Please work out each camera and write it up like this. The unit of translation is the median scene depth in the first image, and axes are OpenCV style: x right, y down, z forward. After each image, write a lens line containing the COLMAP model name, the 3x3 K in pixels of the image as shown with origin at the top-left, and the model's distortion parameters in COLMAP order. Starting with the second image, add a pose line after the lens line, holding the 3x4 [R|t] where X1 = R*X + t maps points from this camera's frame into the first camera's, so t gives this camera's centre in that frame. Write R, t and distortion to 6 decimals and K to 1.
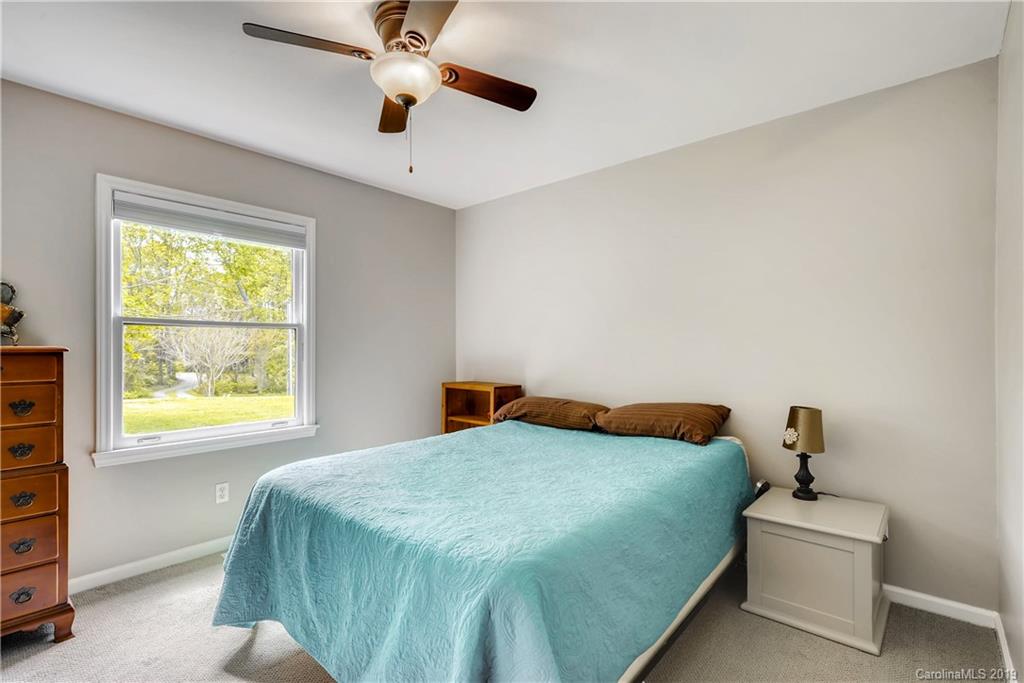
lens RADIAL K [[481.3, 0, 516.5], [0, 481.3, 342.9], [0, 0, 1]] dist [0.014456, -0.000901]
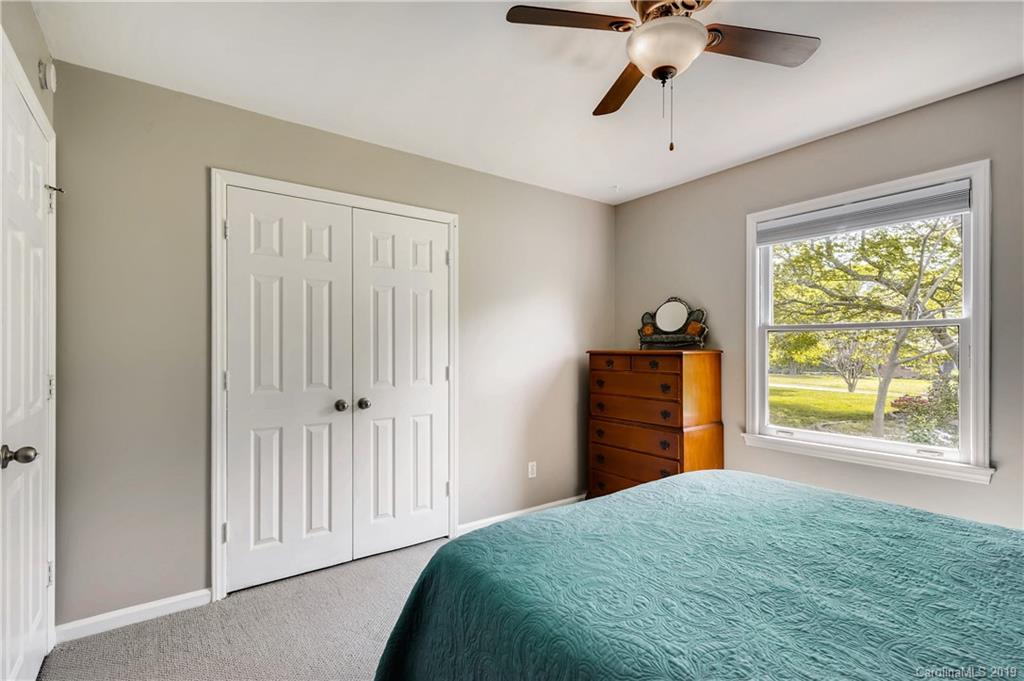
lens RADIAL K [[481.3, 0, 516.5], [0, 481.3, 341.9], [0, 0, 1]] dist [0.014456, -0.000901]
pose [[-0.230068, -0.016816, -0.973029, 0.509689], [0.008972, 0.999772, -0.019400, 0.004121], [0.973133, -0.013194, -0.229864, 0.689355]]
